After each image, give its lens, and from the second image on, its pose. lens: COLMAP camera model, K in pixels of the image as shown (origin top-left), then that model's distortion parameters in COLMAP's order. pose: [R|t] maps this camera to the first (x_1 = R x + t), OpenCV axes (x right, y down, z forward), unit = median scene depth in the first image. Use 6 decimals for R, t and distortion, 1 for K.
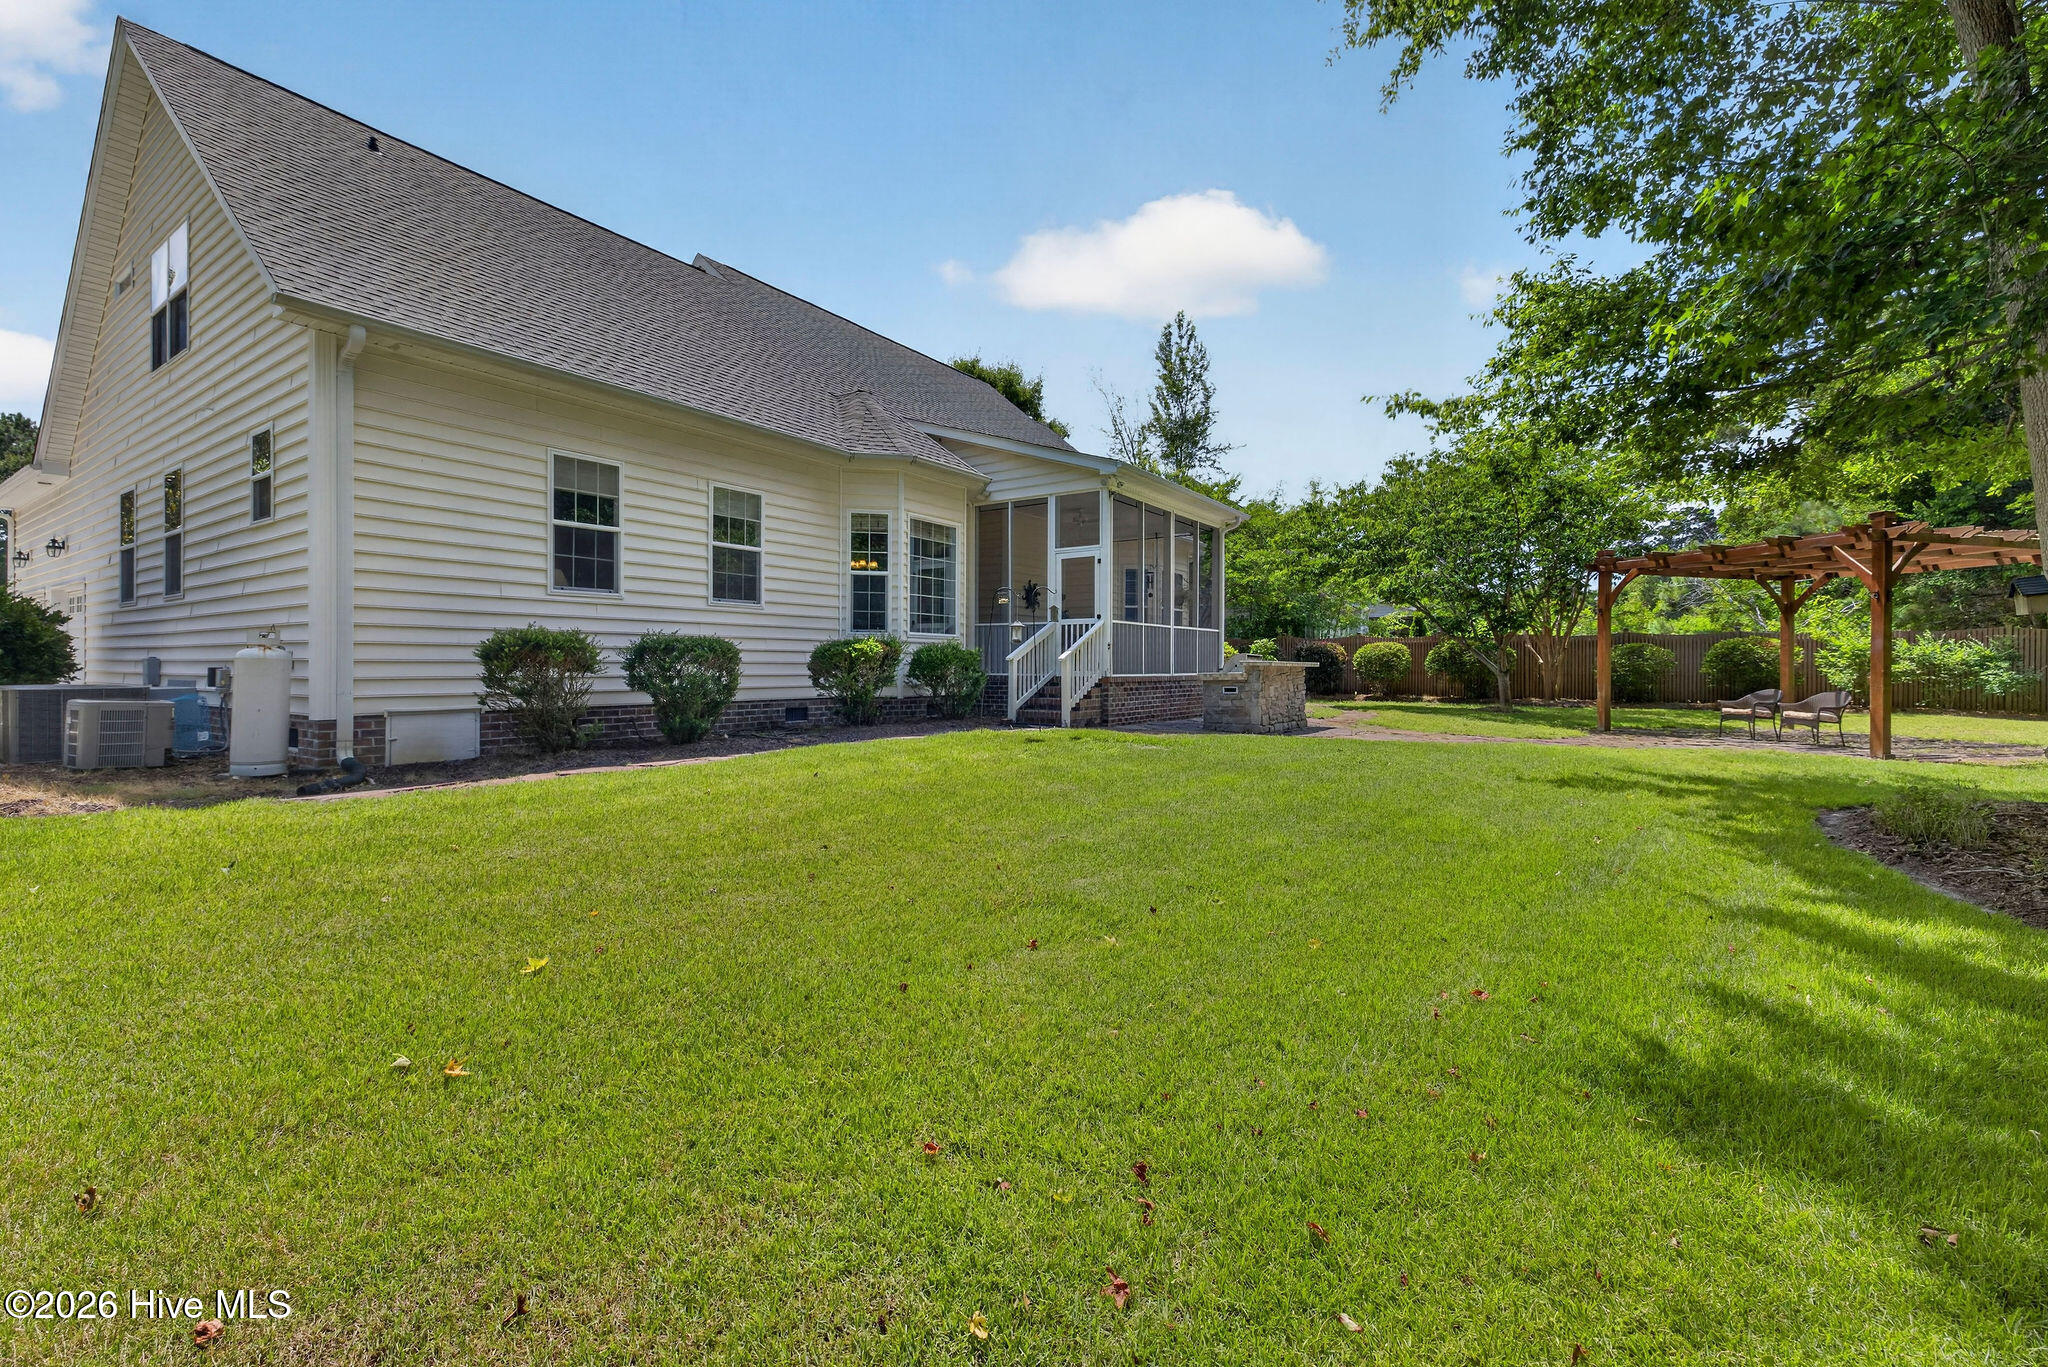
lens RADIAL K [[888.9, 0, 1023.7], [0, 888.9, 671.3], [0, 0, 1]] dist [0.001132, -0.000076]
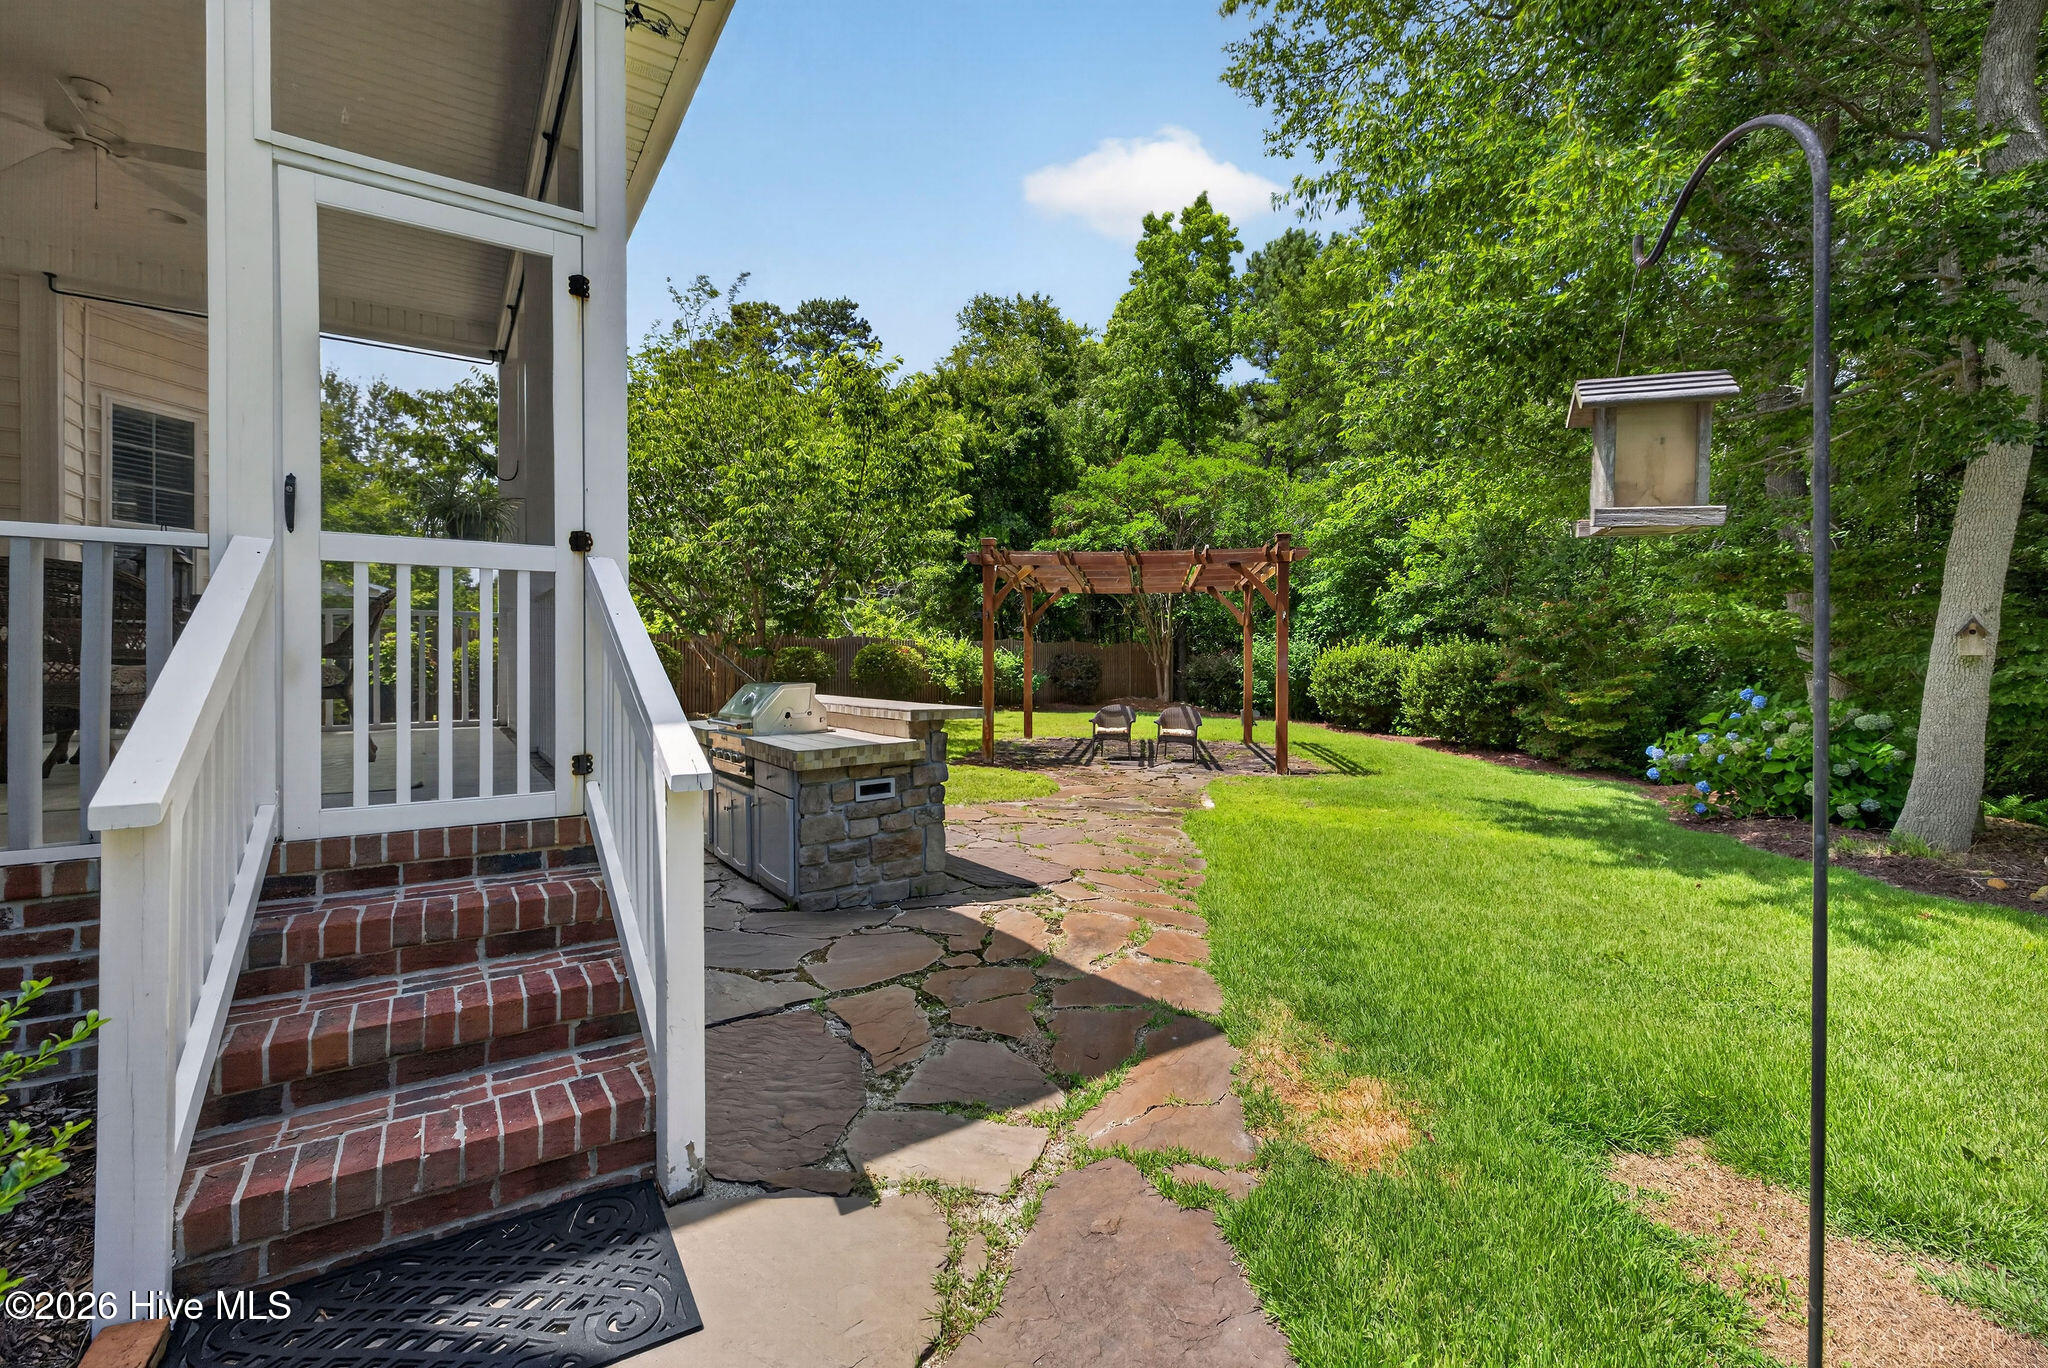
lens RADIAL K [[888.9, 0, 1038.1], [0, 888.9, 672.2], [0, 0, 1]] dist [0.001132, -0.000076]
pose [[0.353584, -0.013603, 0.935304, -0.081957], [-0.002405, 0.999878, 0.015451, -0.032514], [-0.935400, -0.007713, 0.353508, 0.815072]]
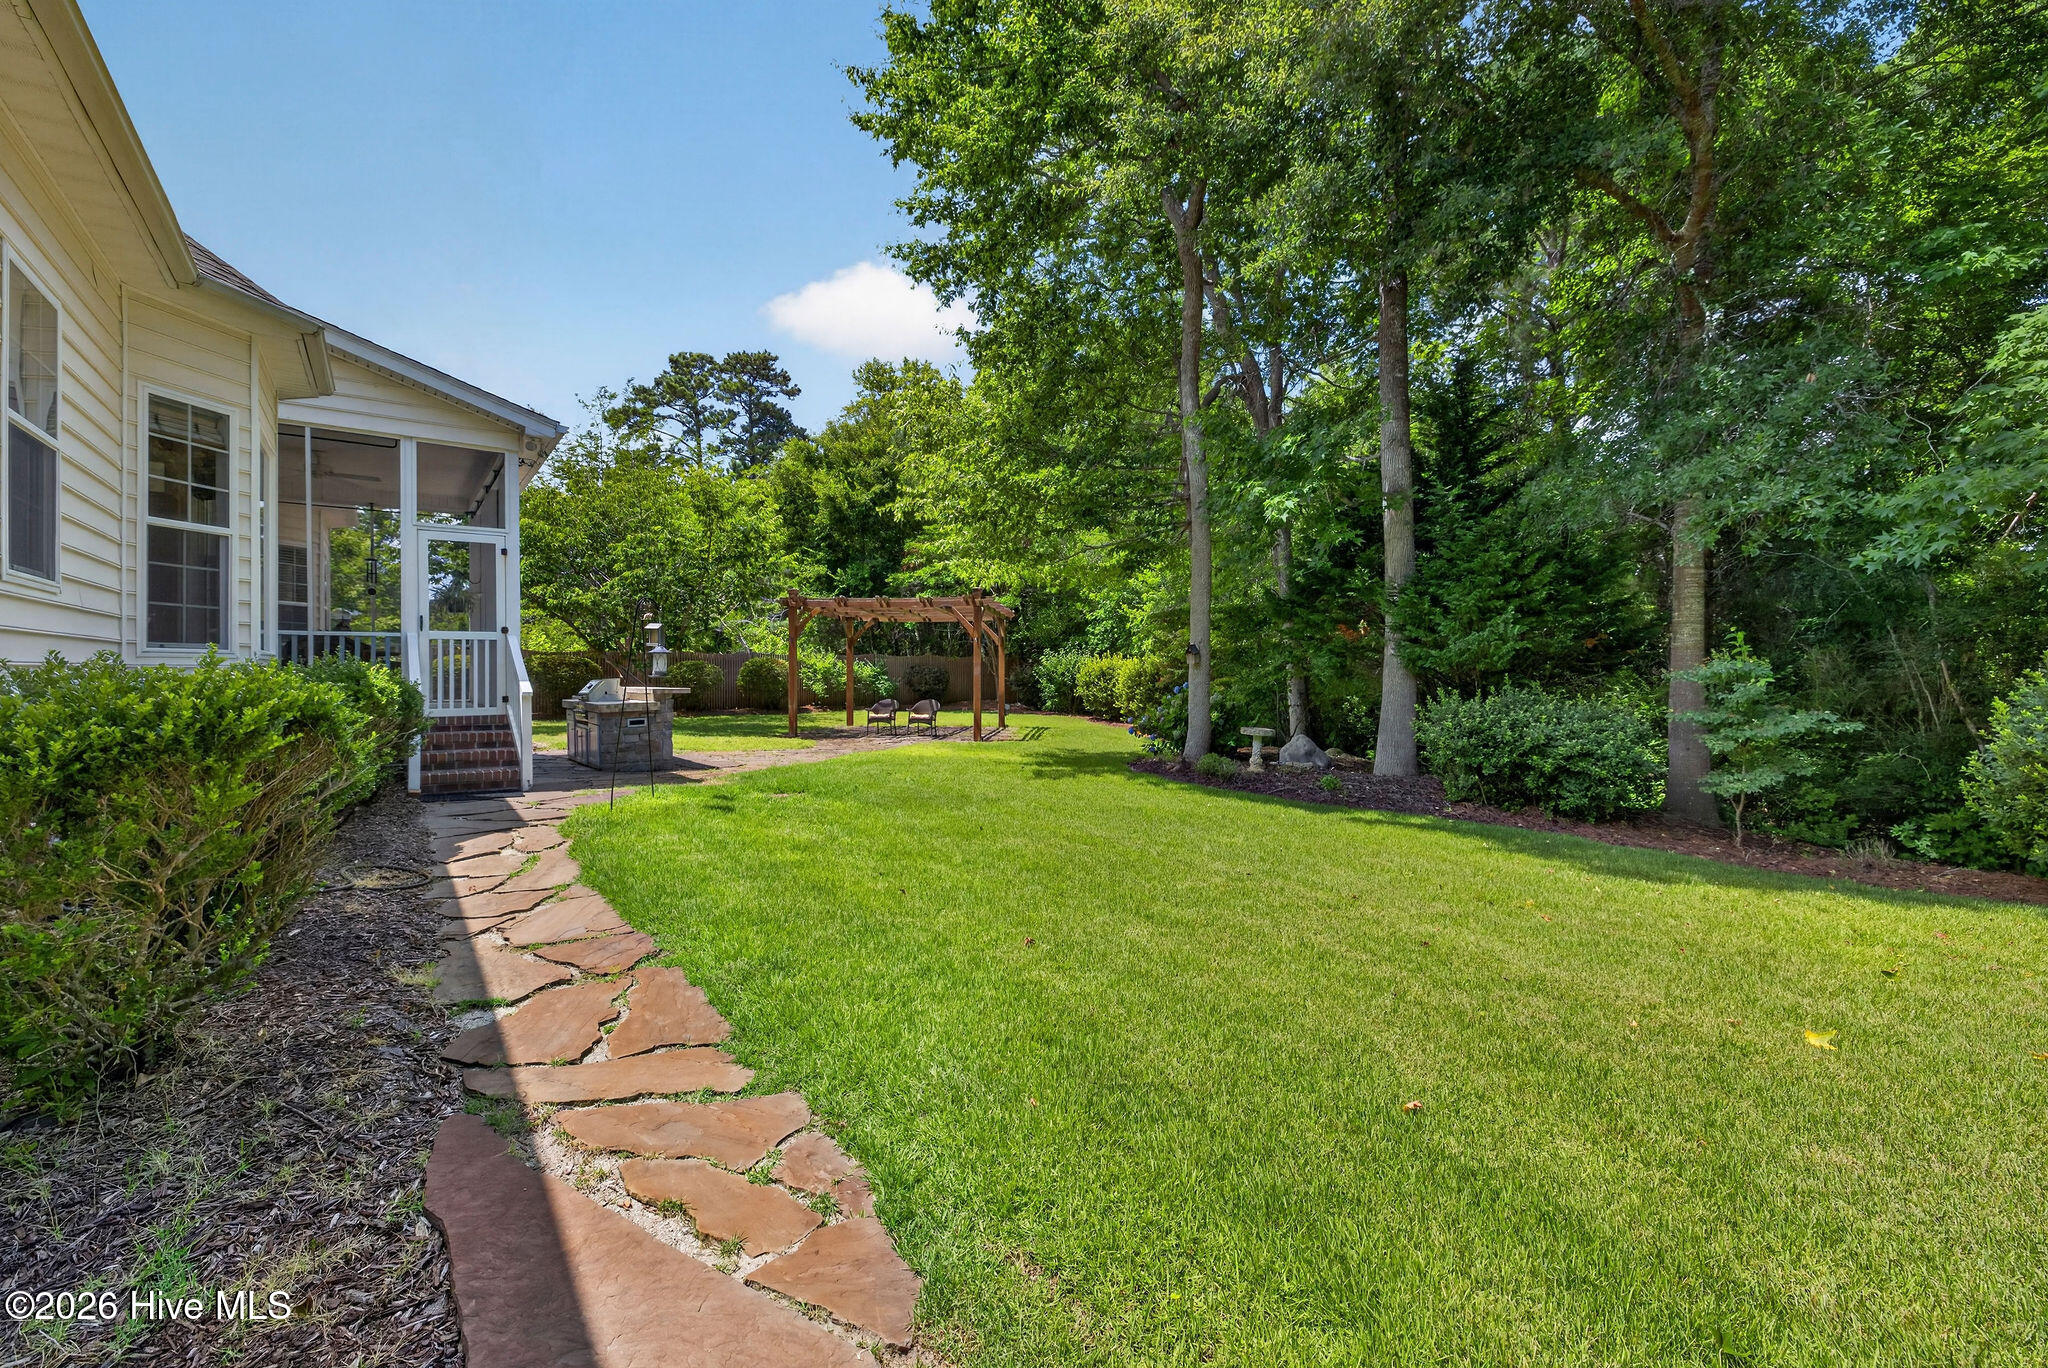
lens RADIAL K [[888.9, 0, 1009.3], [0, 888.9, 680.8], [0, 0, 1]] dist [0.001132, -0.000076]
pose [[0.341709, -0.012168, 0.939727, -0.445085], [0.002017, 0.999923, 0.012214, -0.028818], [-0.939804, -0.002278, 0.341707, 0.378405]]
